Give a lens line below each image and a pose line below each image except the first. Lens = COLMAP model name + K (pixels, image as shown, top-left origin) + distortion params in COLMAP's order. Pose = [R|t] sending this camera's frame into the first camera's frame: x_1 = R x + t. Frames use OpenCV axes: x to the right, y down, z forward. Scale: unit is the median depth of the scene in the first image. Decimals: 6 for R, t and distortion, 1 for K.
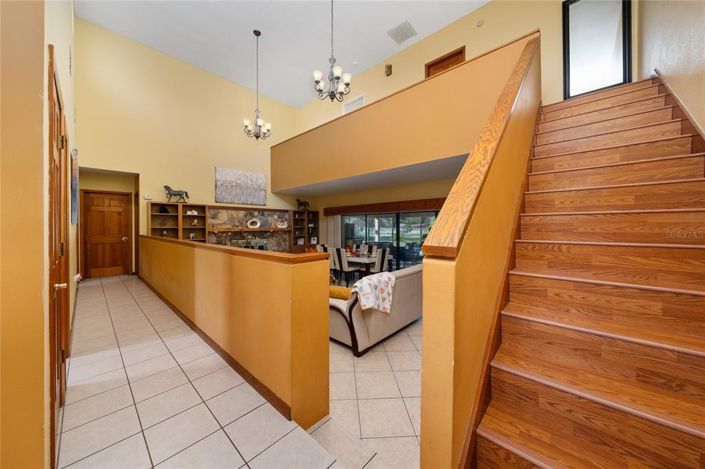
lens RADIAL K [[243.9, 0, 353.8], [0, 243.9, 230.9], [0, 0, 1]] dist [-0.000255, -0.000030]
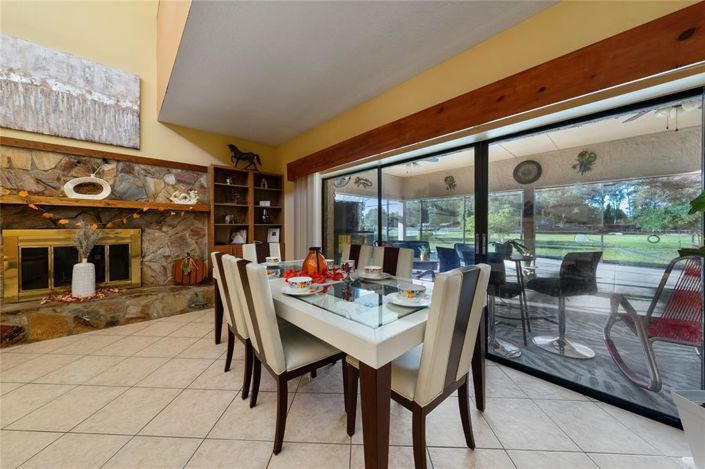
lens RADIAL K [[247.6, 0, 347.6], [0, 247.6, 227.7], [0, 0, 1]] dist [-0.001126, -0.000073]
pose [[0.994593, 0.001893, -0.103836, 0.043205], [-0.003547, 0.999870, -0.015746, 0.037722], [0.103793, 0.016029, 0.994470, 0.652828]]
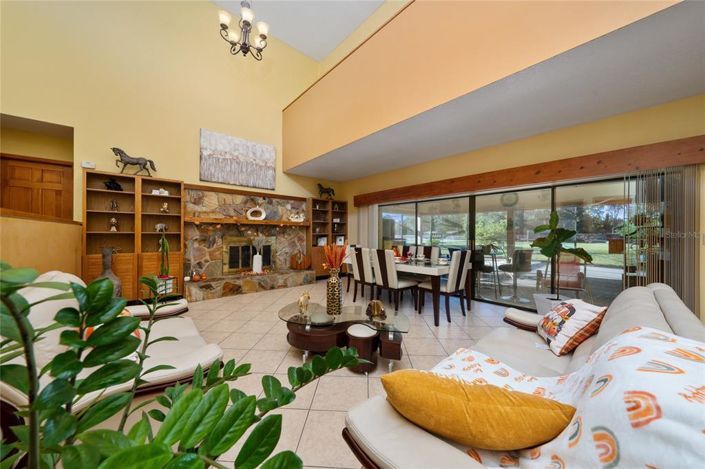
lens RADIAL K [[243.5, 0, 353.5], [0, 243.5, 233.3], [0, 0, 1]] dist [0.001677, 0.000029]
pose [[0.994226, 0.007223, -0.107061, -0.055141], [-0.009612, 0.999716, -0.021817, 0.039006], [0.106873, 0.022720, 0.994013, 0.332808]]
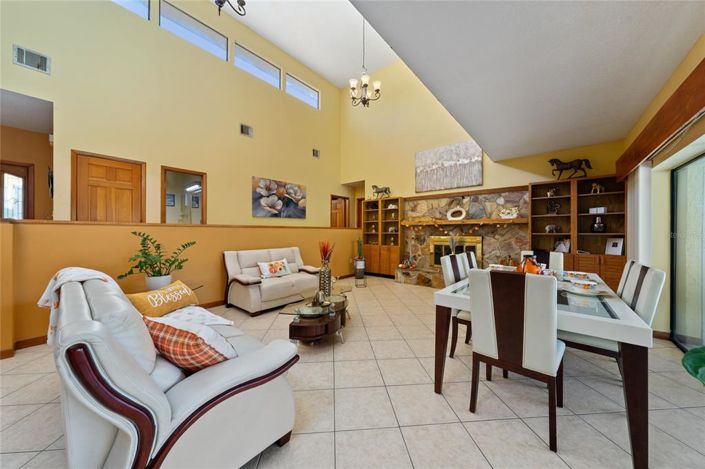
lens RADIAL K [[243.5, 0, 353.5], [0, 243.5, 233.3], [0, 0, 1]] dist [0.001677, 0.000029]
pose [[0.032278, 0.002888, -0.999475, 0.292592], [-0.023598, 0.999719, 0.002127, 0.032019], [0.999200, 0.023517, 0.032337, 0.679824]]
